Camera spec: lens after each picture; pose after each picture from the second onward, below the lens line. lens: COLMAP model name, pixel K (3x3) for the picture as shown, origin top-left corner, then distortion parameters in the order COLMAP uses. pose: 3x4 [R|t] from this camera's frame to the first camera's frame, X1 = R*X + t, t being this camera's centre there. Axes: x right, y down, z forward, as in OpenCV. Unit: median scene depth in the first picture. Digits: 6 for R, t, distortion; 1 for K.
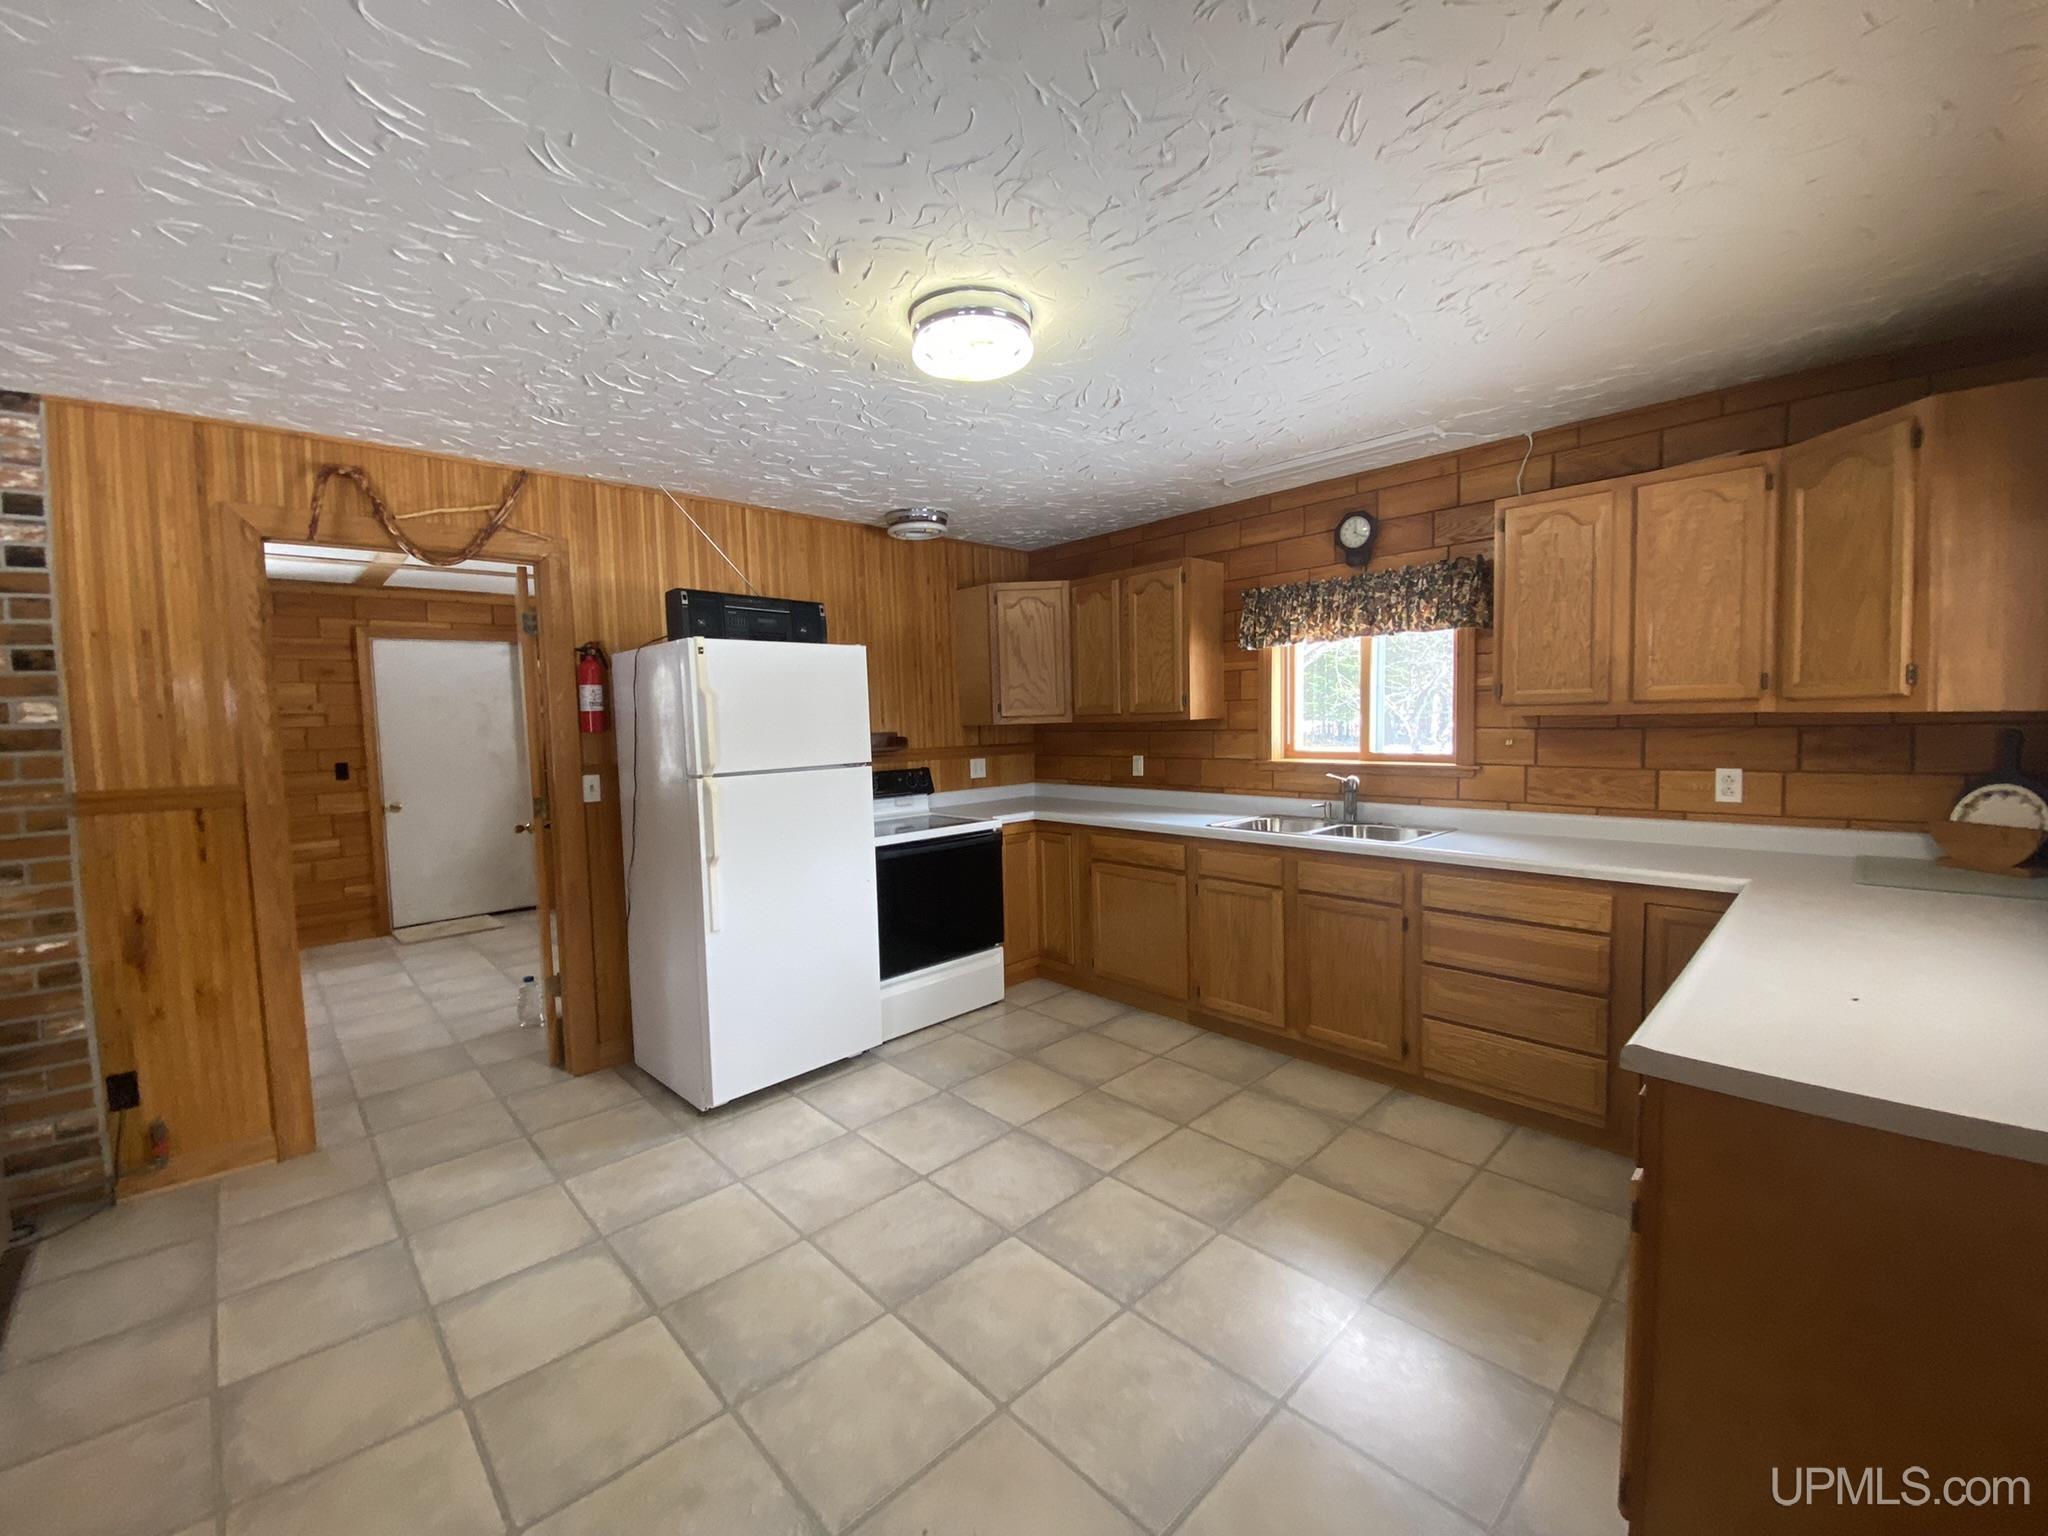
lens RADIAL K [[829.7, 0, 1014.0], [0, 829.7, 773.9], [0, 0, 1]] dist [0.007235, -0.004623]
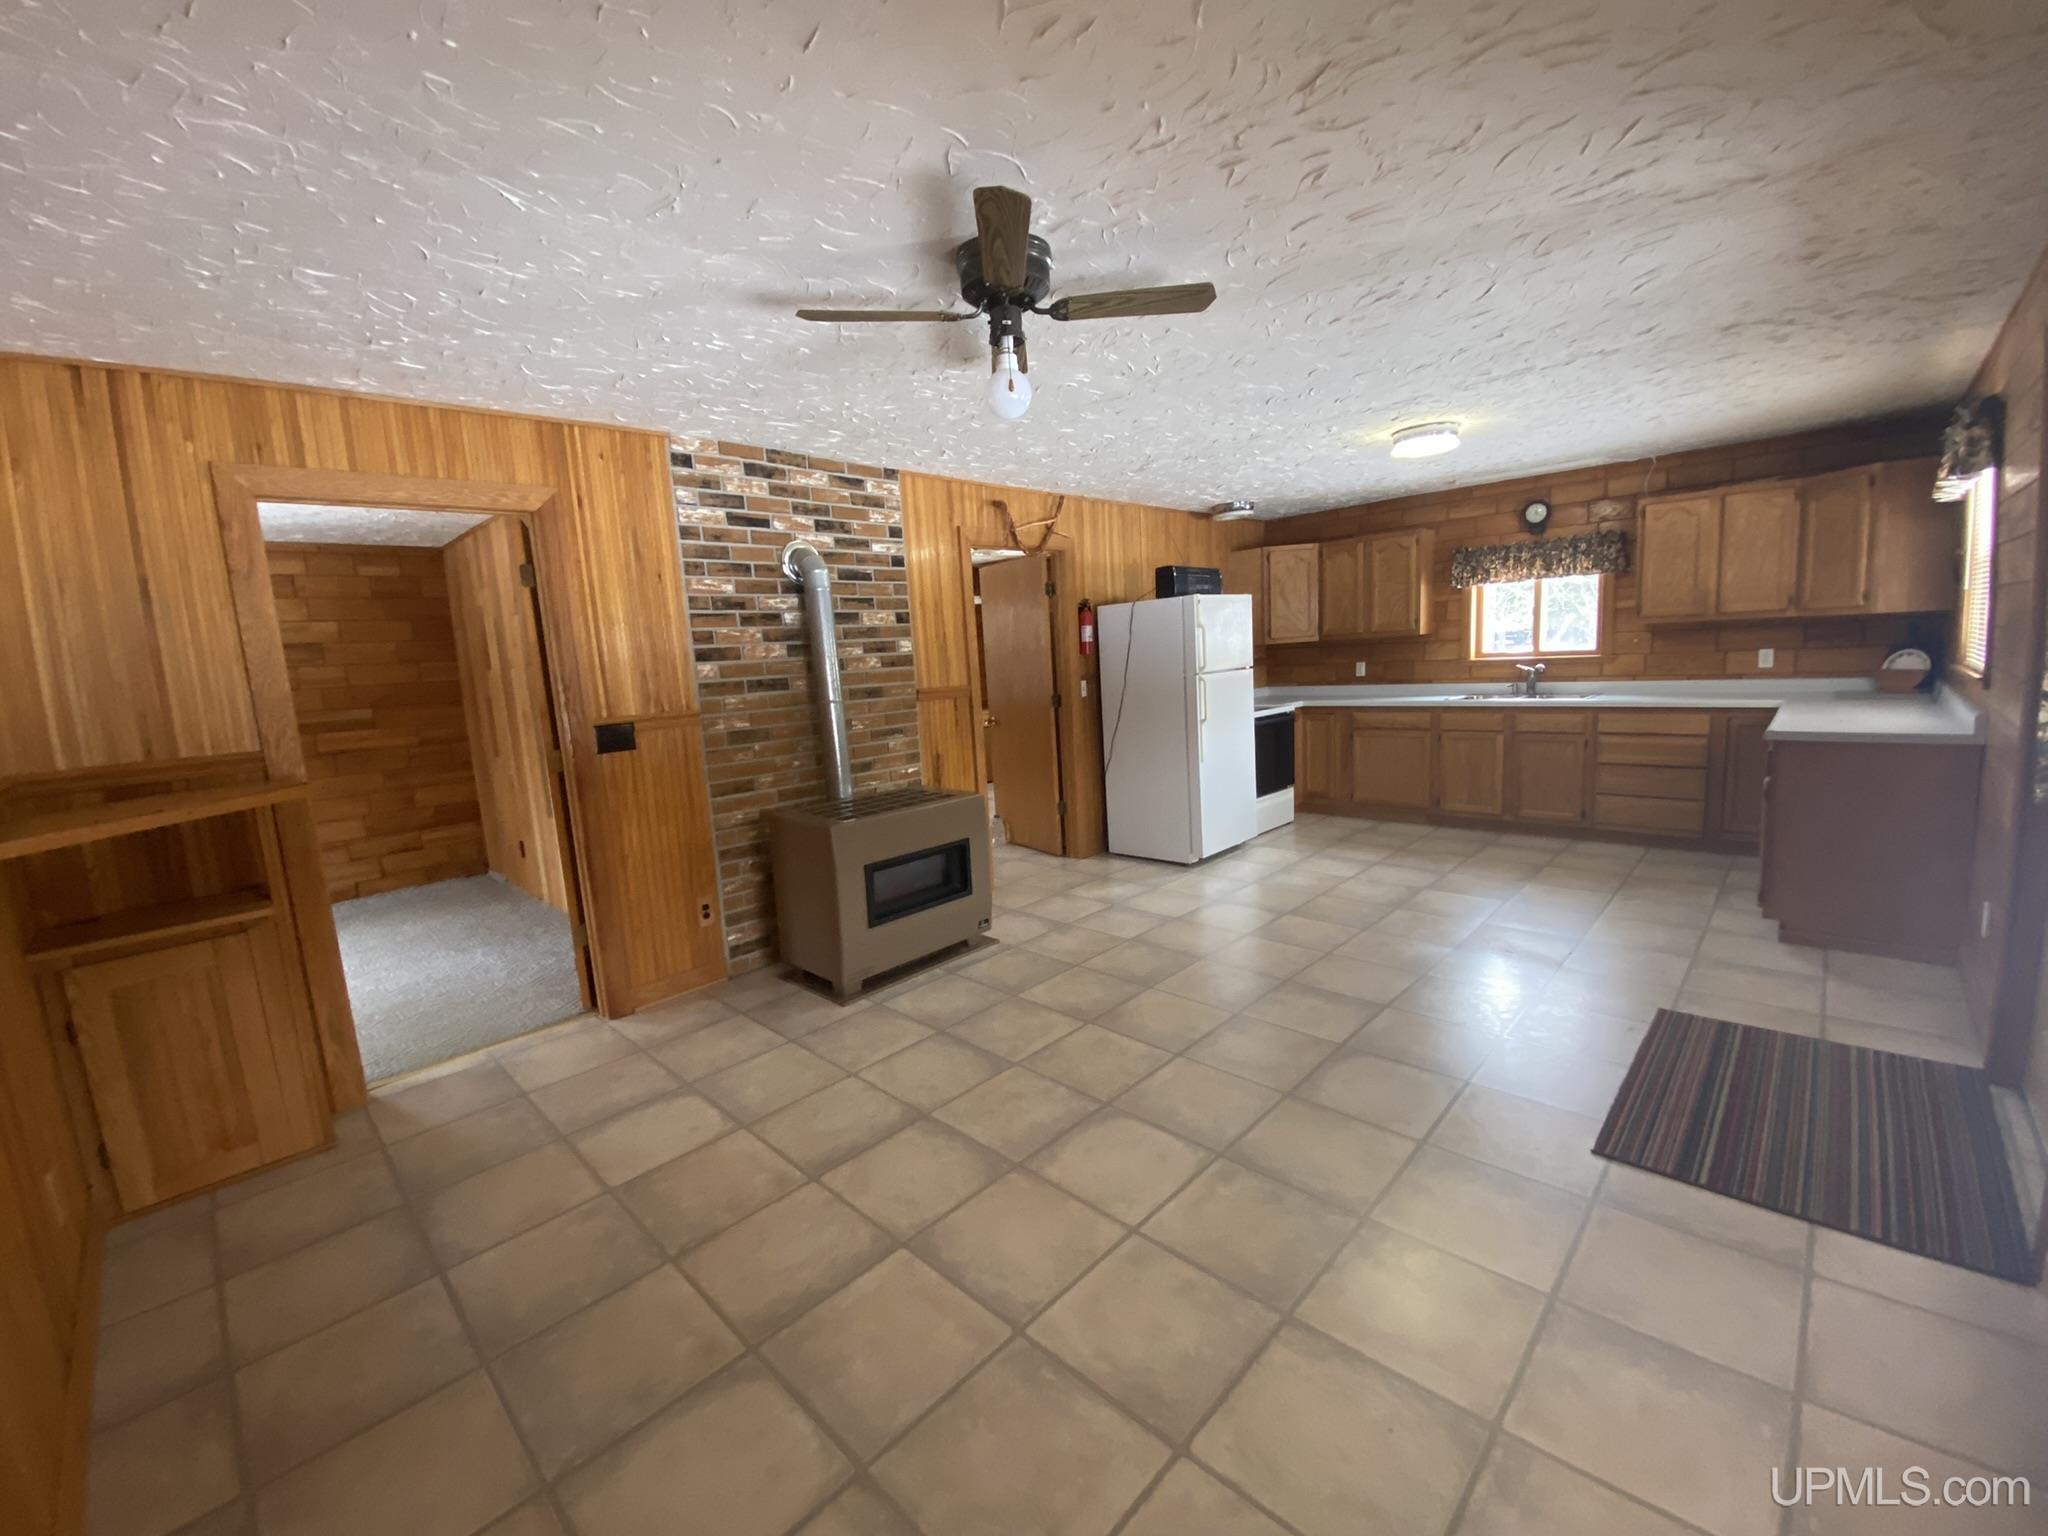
lens RADIAL K [[829.7, 0, 1025.1], [0, 829.7, 769.0], [0, 0, 1]] dist [0.007235, -0.004623]
pose [[0.998864, -0.037372, 0.029567, -0.698620], [0.035178, 0.996819, 0.071521, 0.057715], [-0.032145, -0.070400, 0.997001, -0.660370]]
